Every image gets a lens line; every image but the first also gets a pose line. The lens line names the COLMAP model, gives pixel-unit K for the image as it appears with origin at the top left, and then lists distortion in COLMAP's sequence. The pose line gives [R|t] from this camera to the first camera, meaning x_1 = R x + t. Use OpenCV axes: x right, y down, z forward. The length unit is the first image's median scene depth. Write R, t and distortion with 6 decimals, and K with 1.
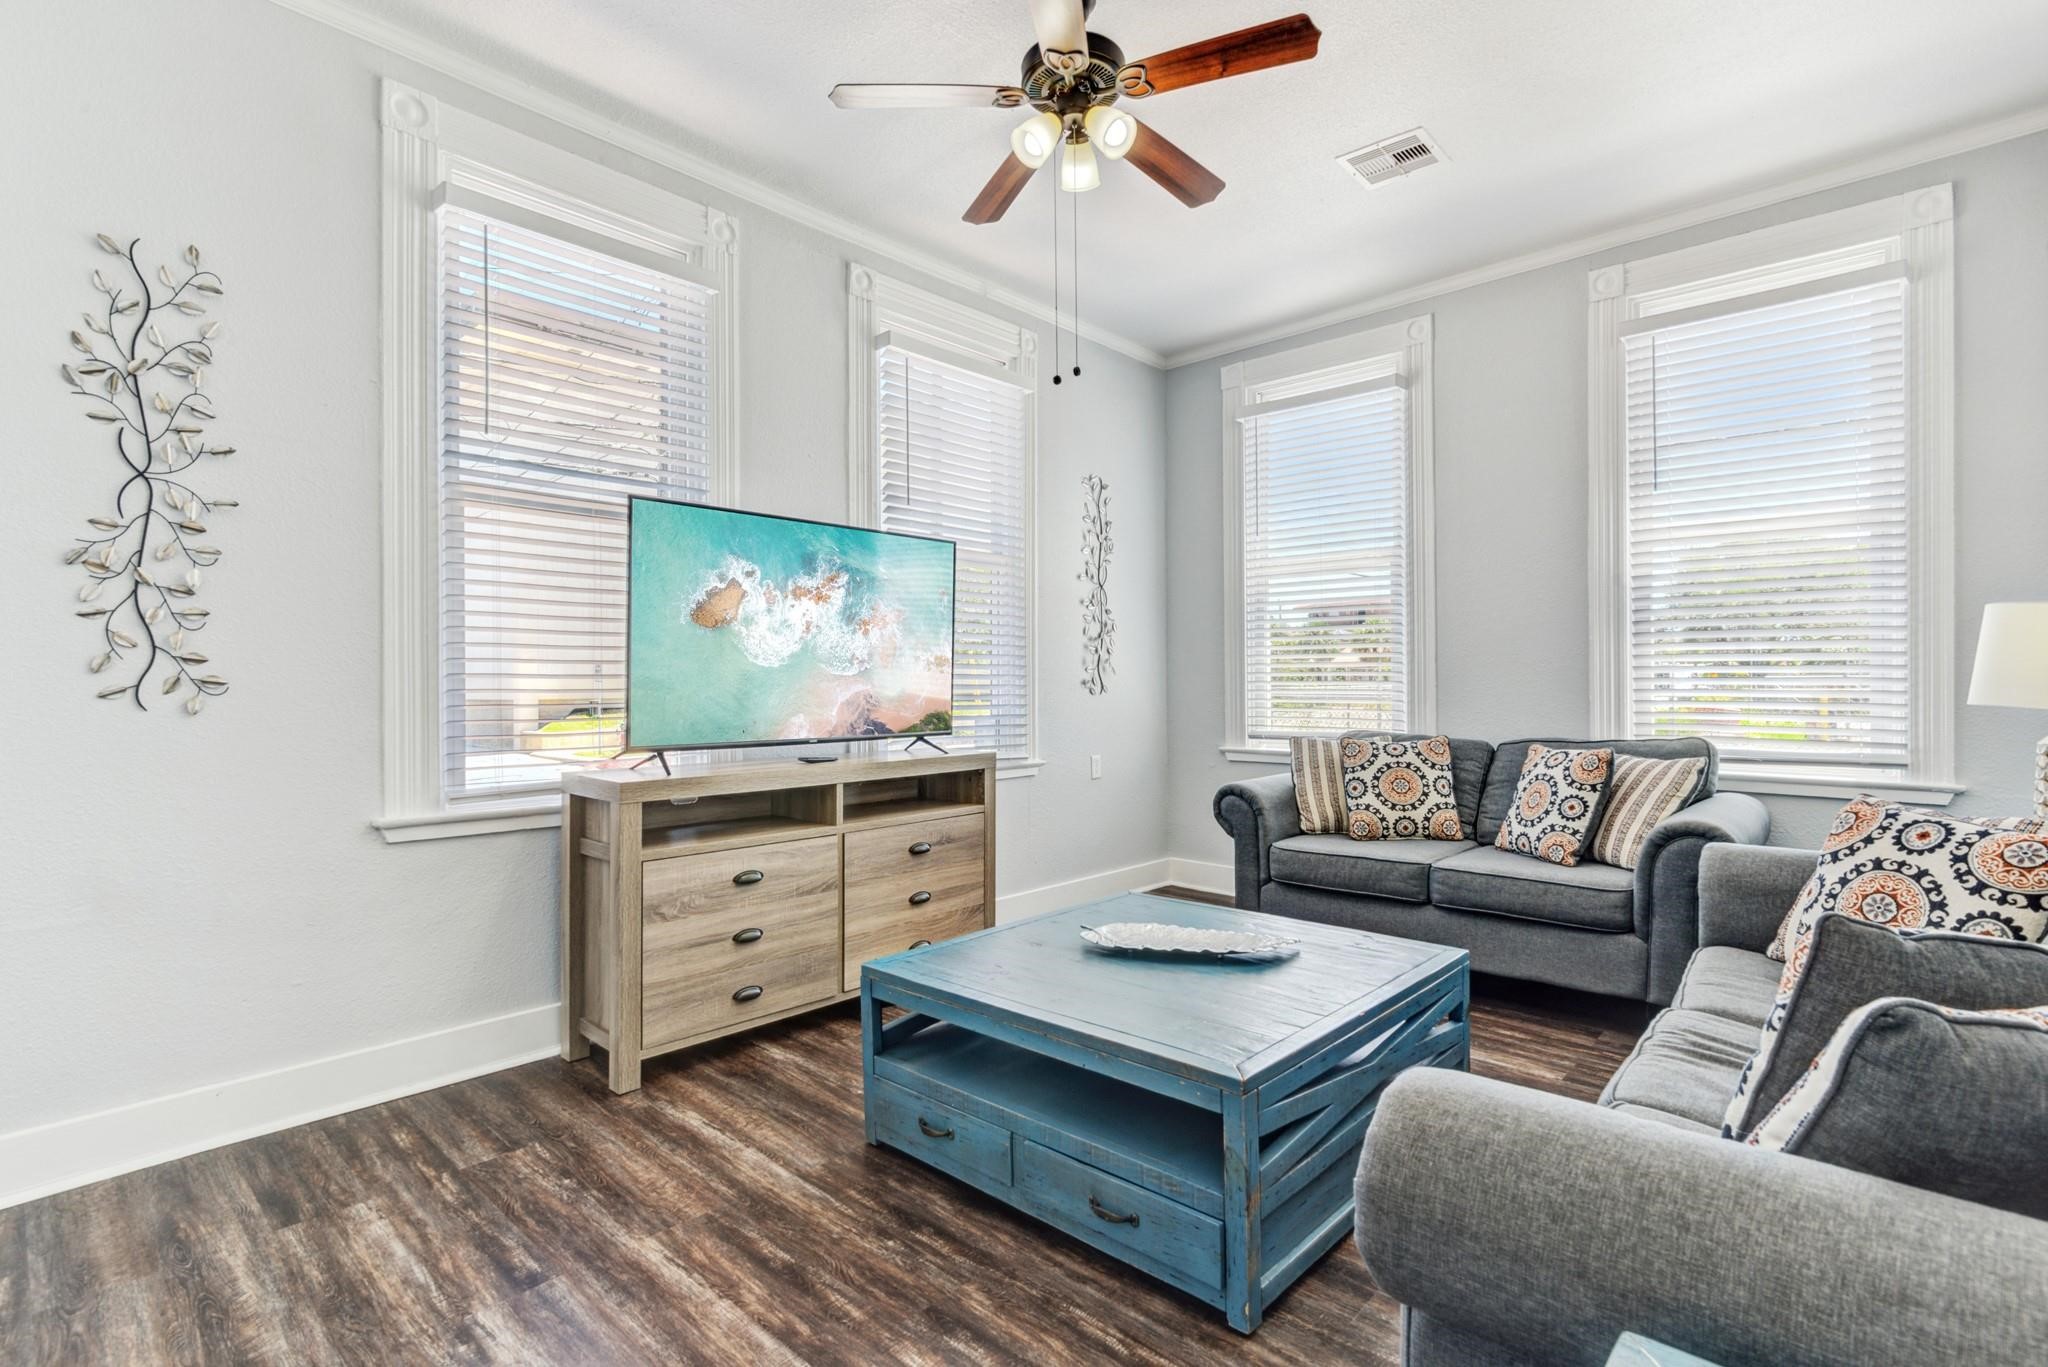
lens RADIAL K [[963.2, 0, 1025.5], [0, 963.2, 691.4], [0, 0, 1]] dist [-0.003541, 0.000126]
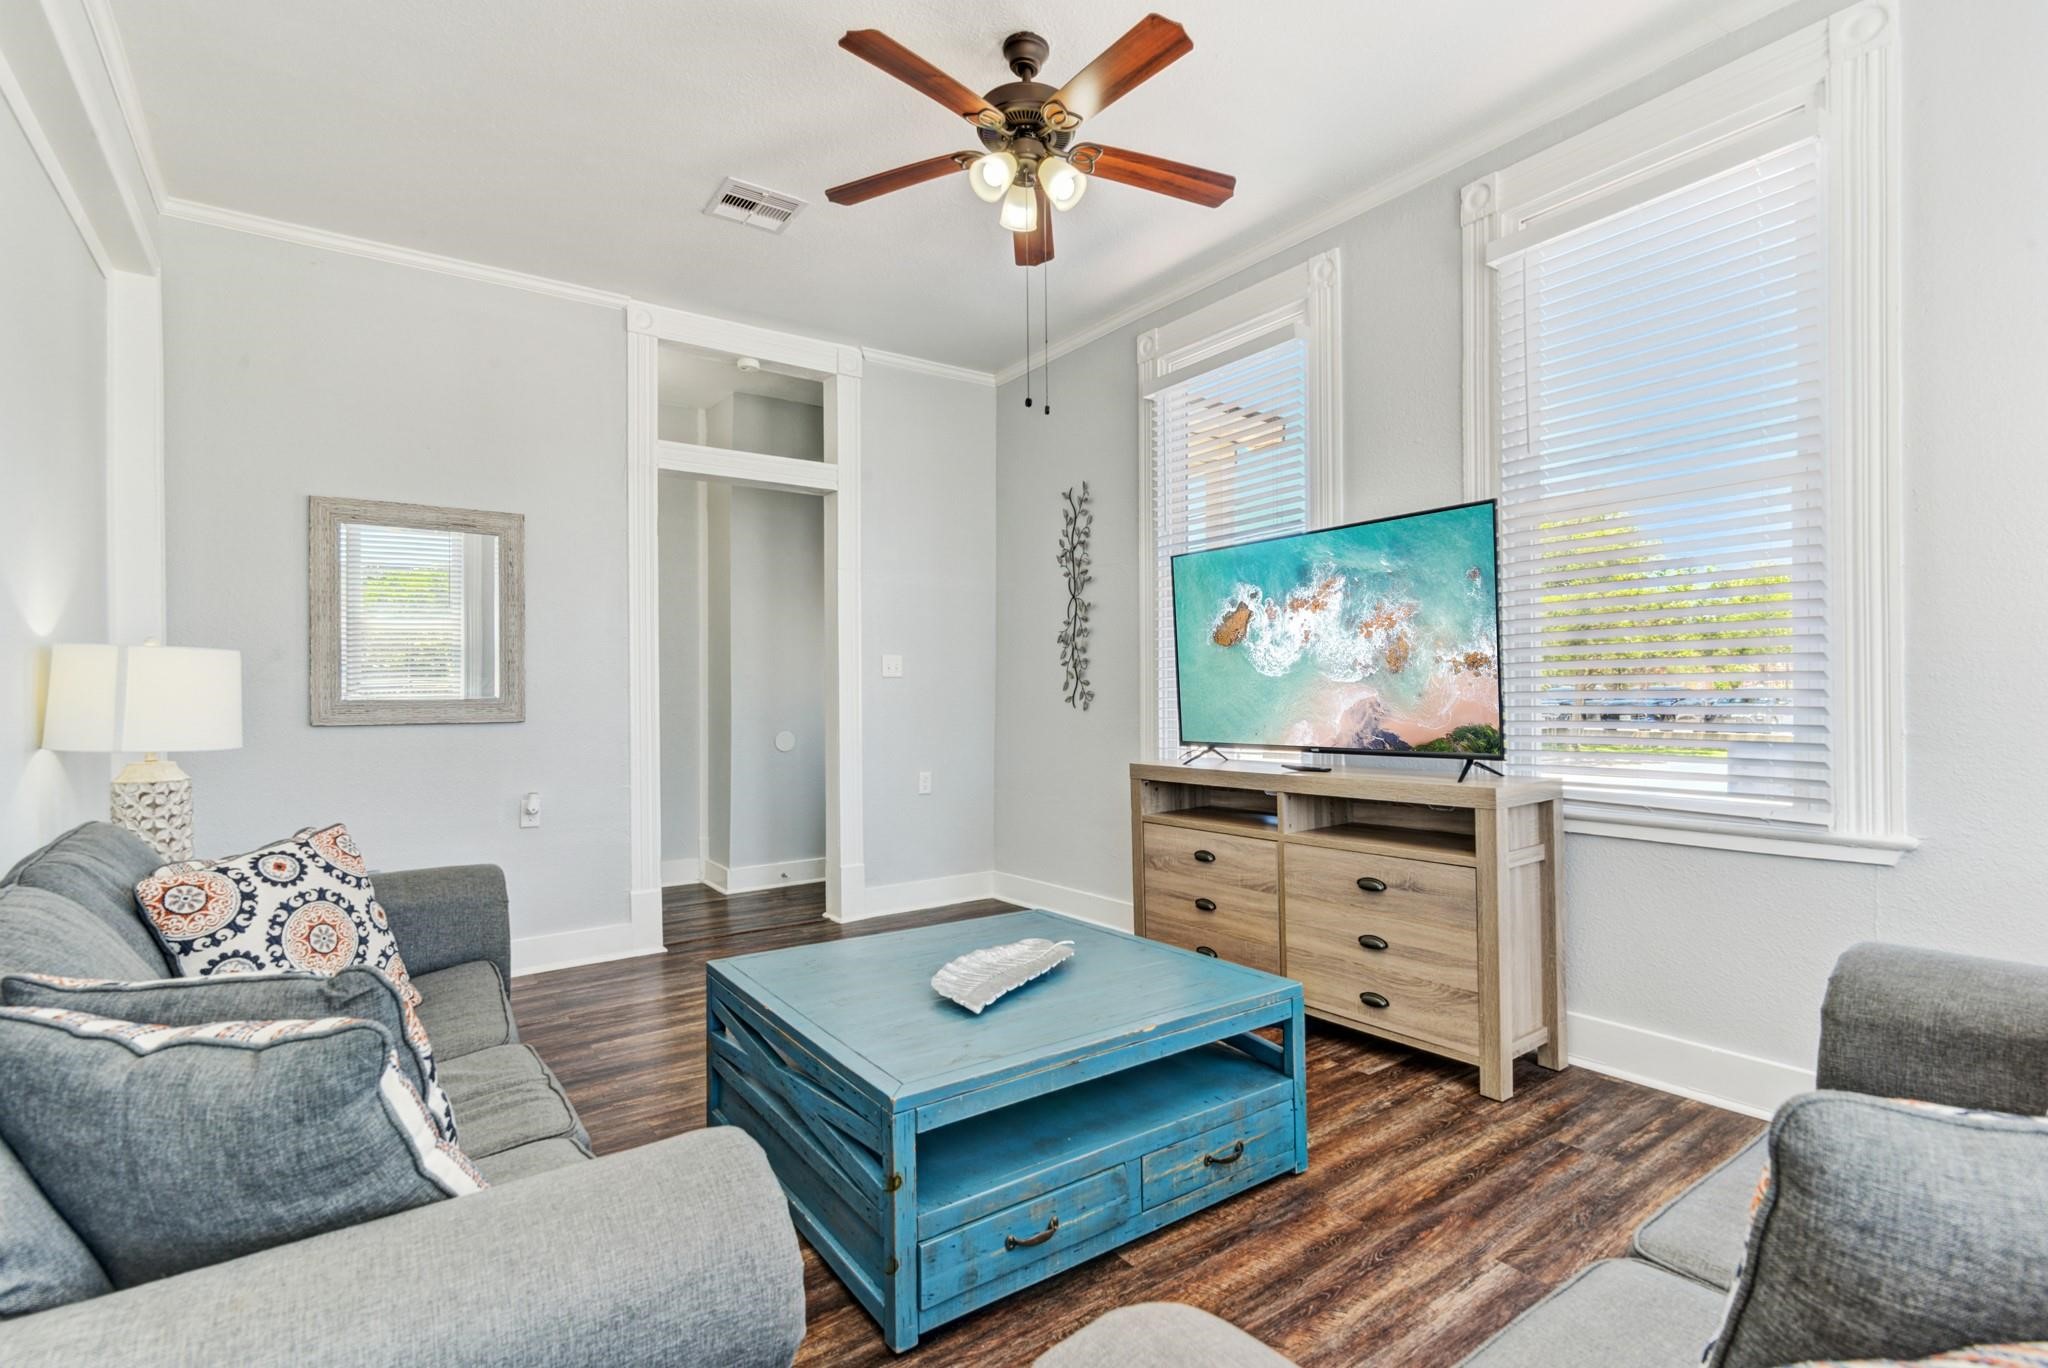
lens RADIAL K [[963.2, 0, 1025.5], [0, 963.2, 691.9], [0, 0, 1]] dist [-0.003541, 0.000126]
pose [[-0.206175, 0.004072, -0.978507, 0.823988], [0.009572, 0.999952, 0.002144, -0.013472], [0.978468, -0.008924, -0.206204, 0.914513]]
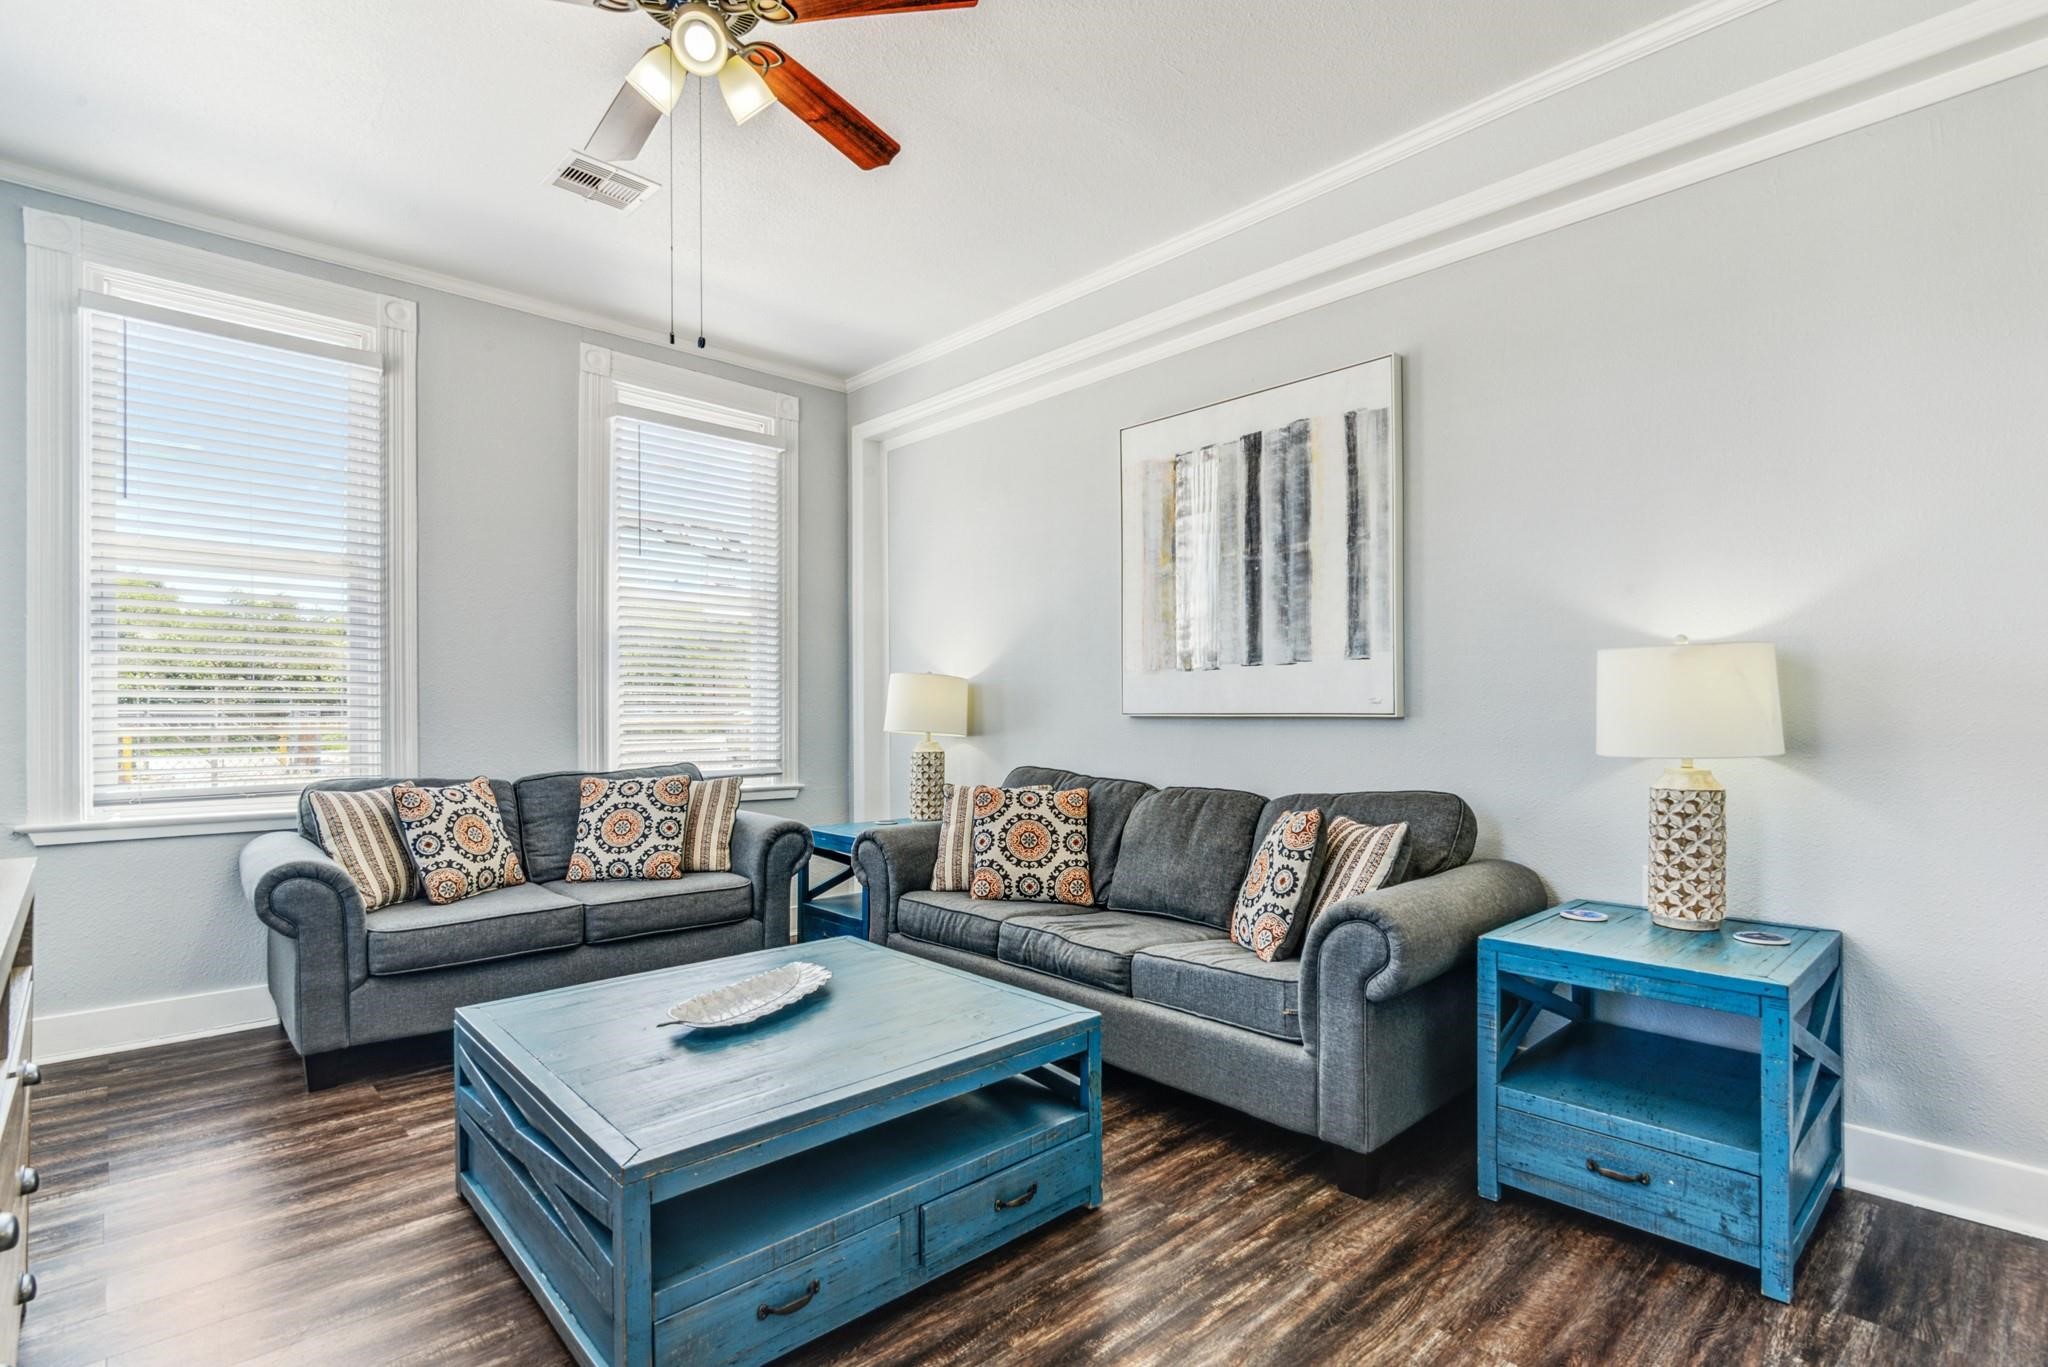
lens RADIAL K [[980.1, 0, 1031.5], [0, 980.1, 707.9], [0, 0, 1]] dist [-0.003243, -0.000351]
pose [[0.068116, 0.010187, 0.997625, -0.584633], [0.010879, 0.999881, -0.010953, -0.004646], [-0.997618, 0.011599, 0.067997, 0.507945]]
